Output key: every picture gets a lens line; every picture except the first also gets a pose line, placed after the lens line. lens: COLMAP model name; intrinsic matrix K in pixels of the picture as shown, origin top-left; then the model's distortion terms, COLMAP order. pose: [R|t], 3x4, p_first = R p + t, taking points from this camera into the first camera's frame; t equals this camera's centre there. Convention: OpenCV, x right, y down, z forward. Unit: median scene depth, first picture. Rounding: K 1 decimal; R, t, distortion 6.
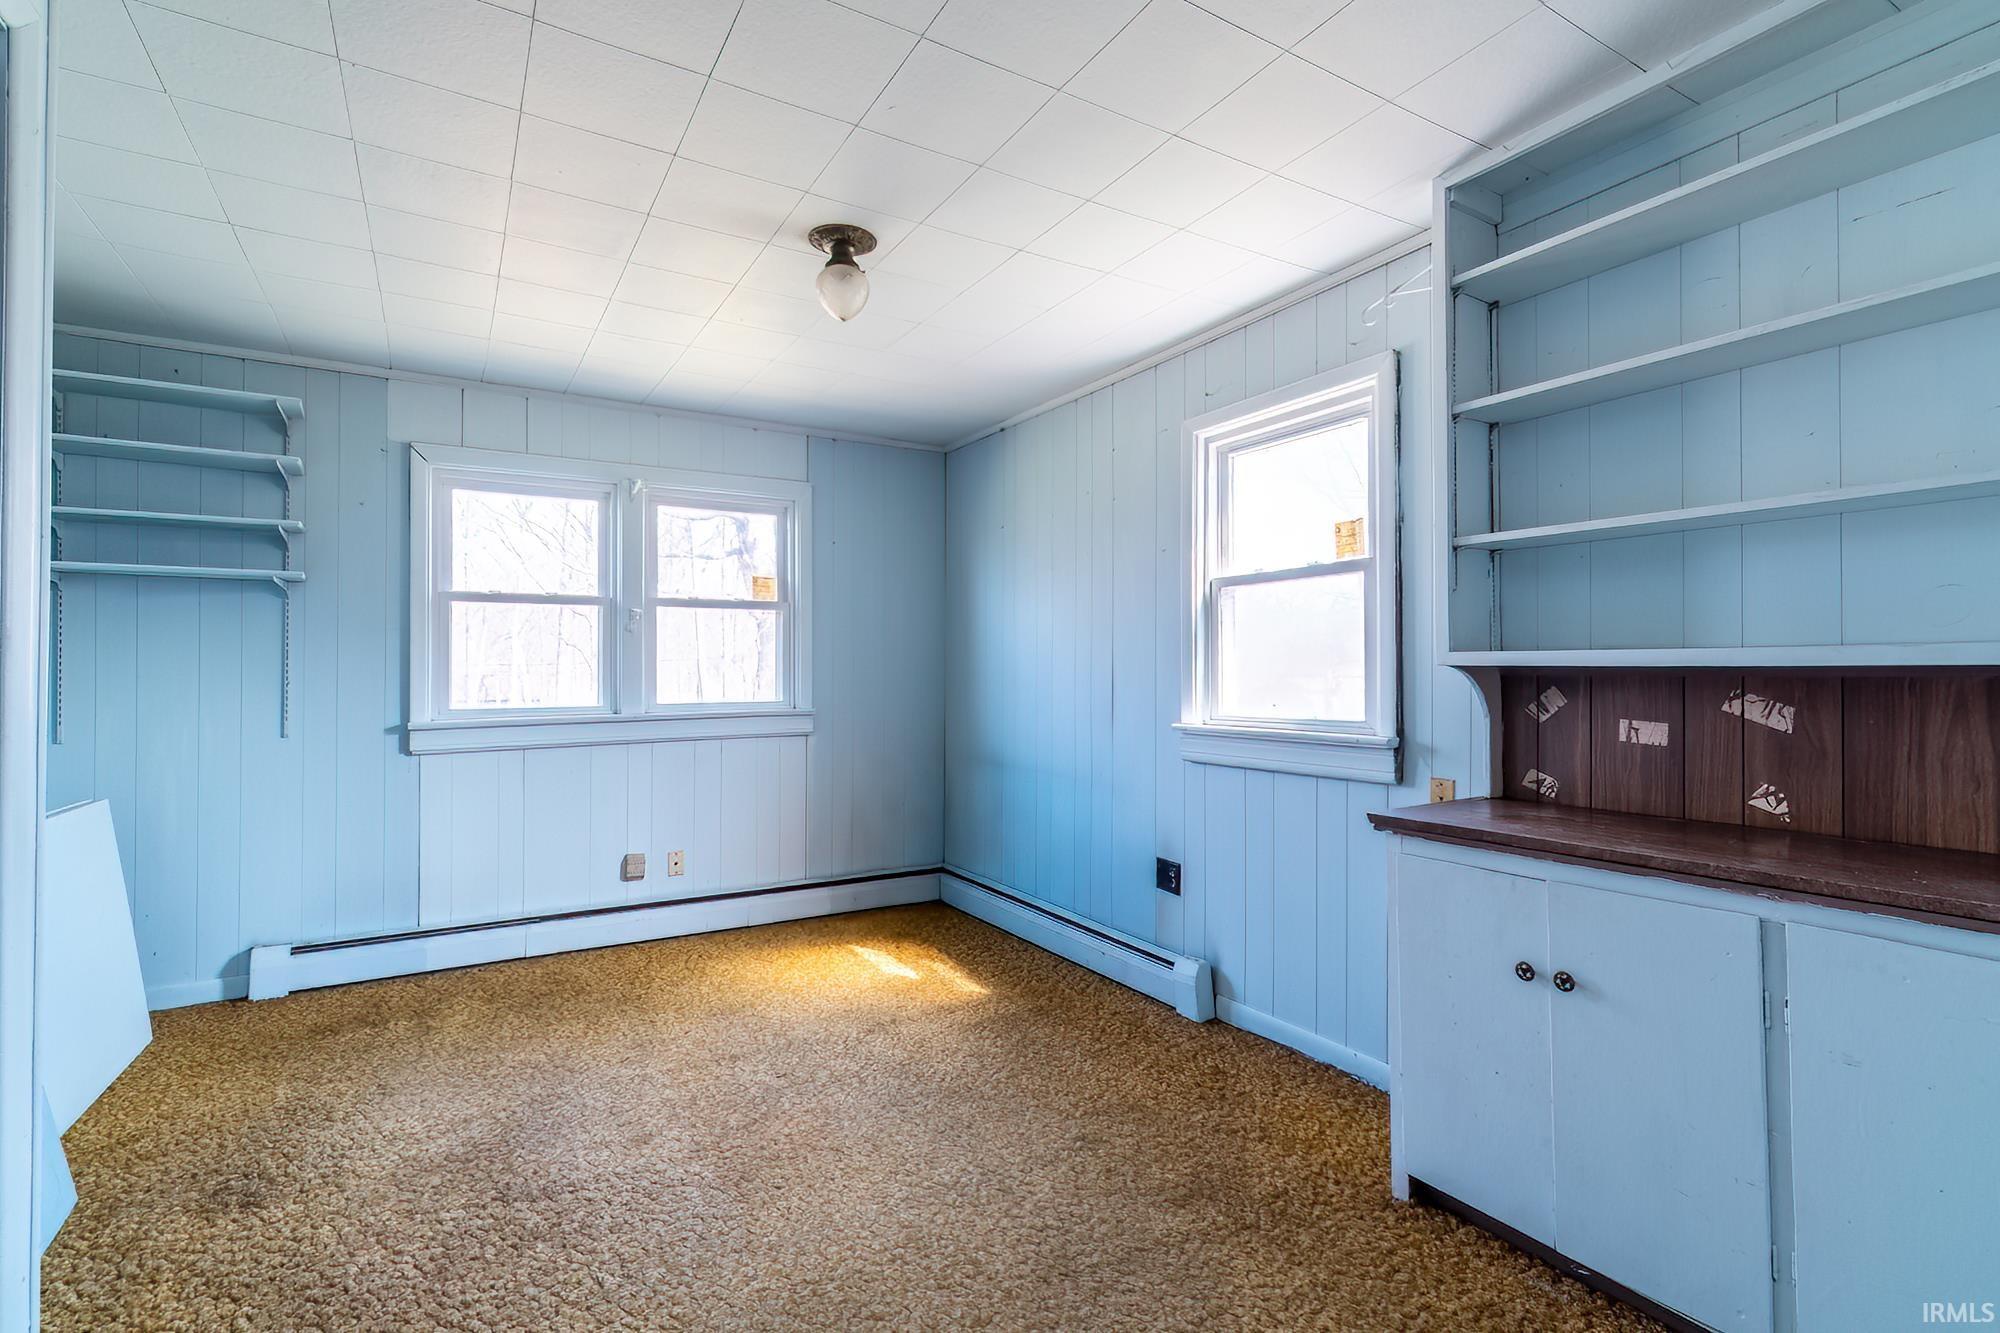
lens RADIAL K [[890.8, 0, 1000.4], [0, 890.8, 666.8], [0, 0, 1]] dist [-0.002043, 0.001231]
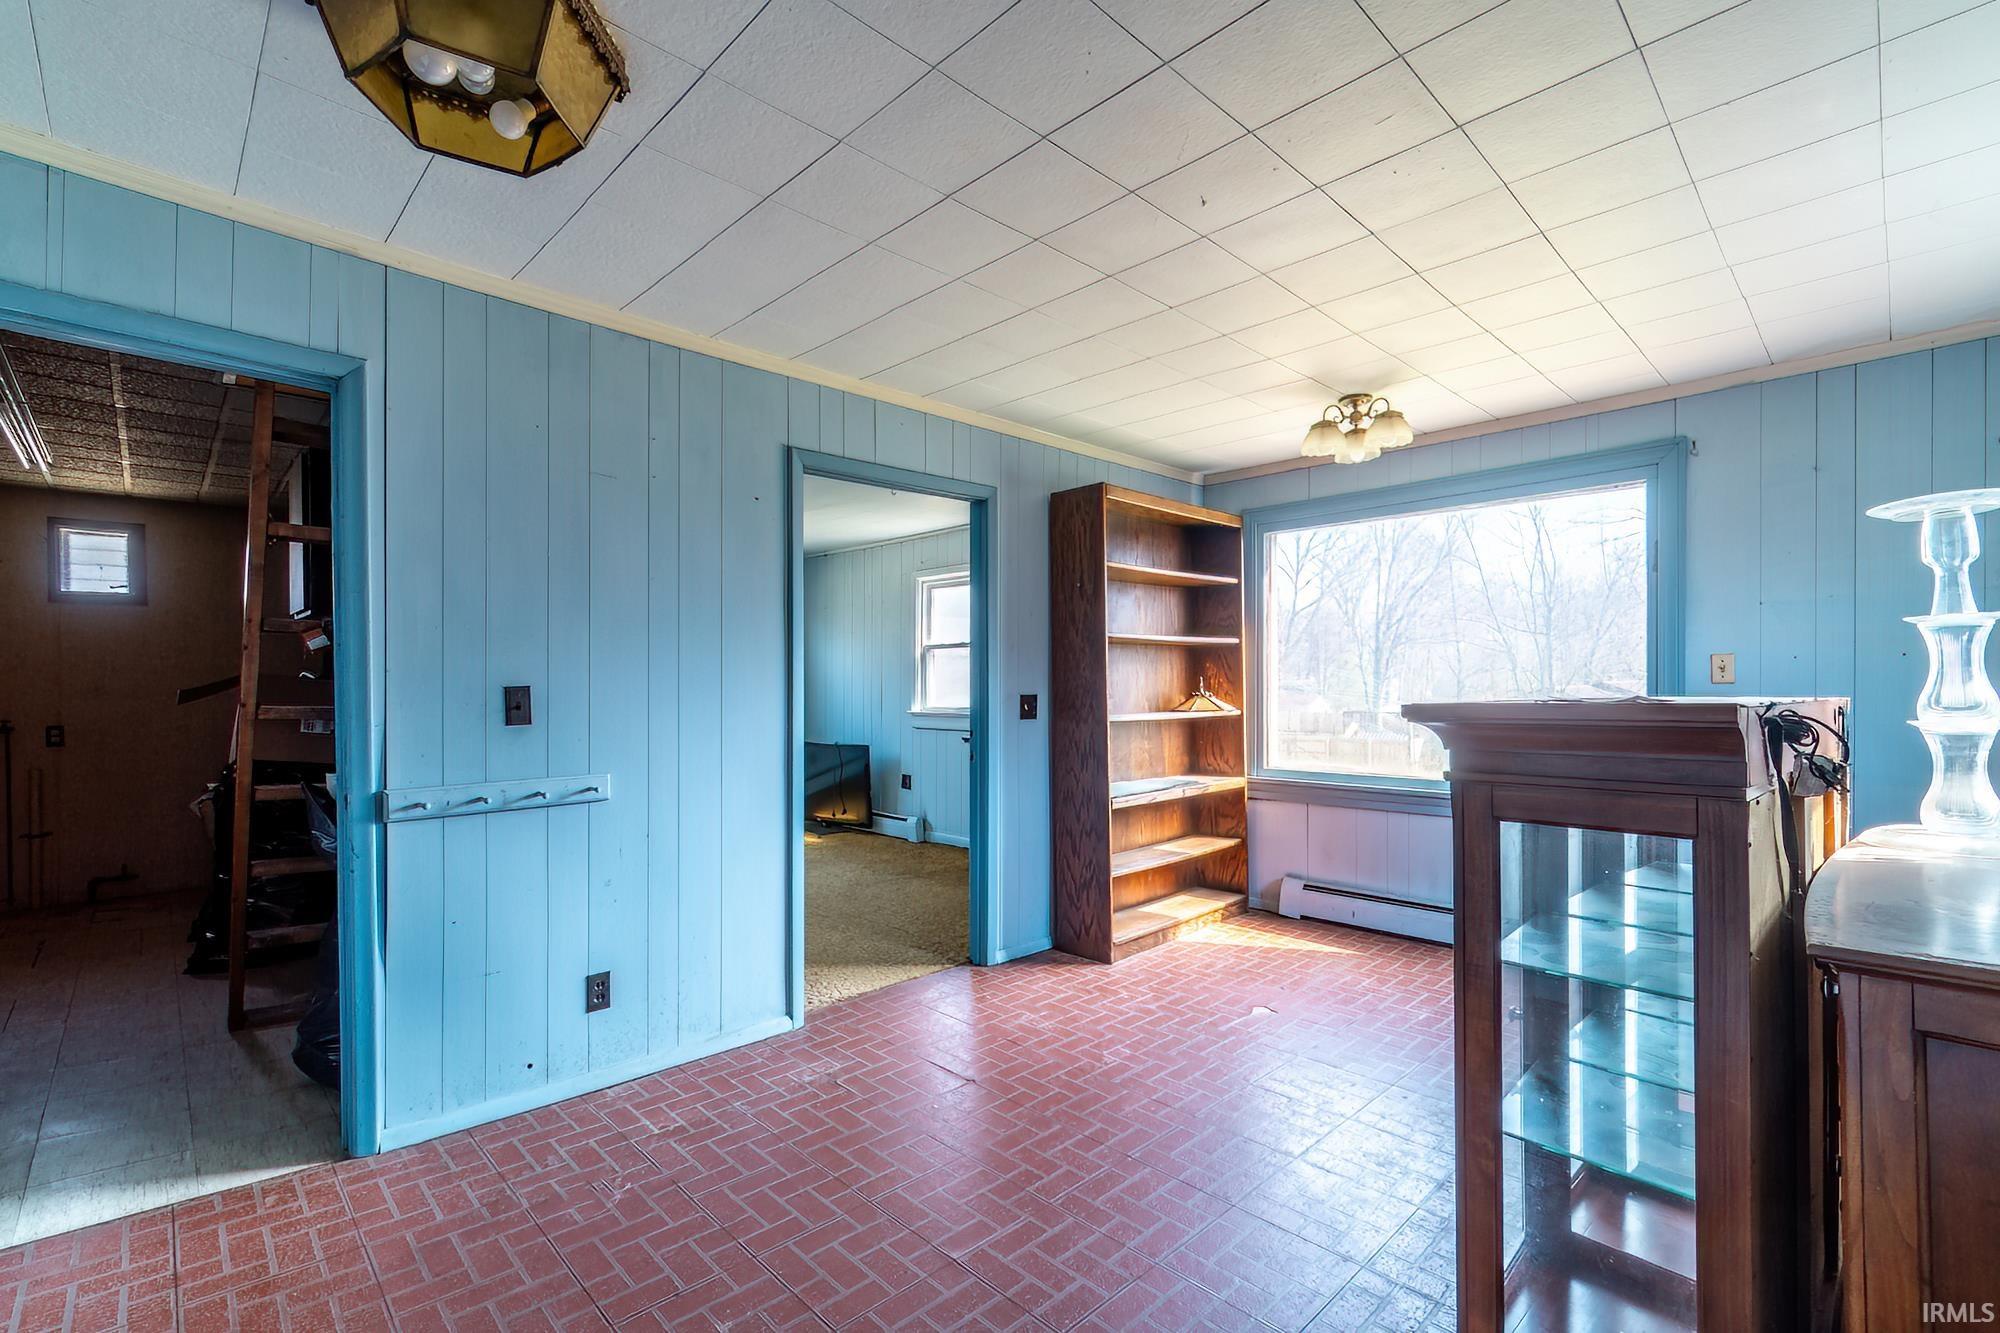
lens RADIAL K [[890.8, 0, 1001.5], [0, 890.8, 683.4], [0, 0, 1]] dist [-0.002043, 0.001231]
pose [[0.973713, -0.003398, 0.227755, -0.079407], [0.002257, 0.999984, 0.005272, -0.016016], [-0.227769, -0.004620, 0.973704, -1.198893]]
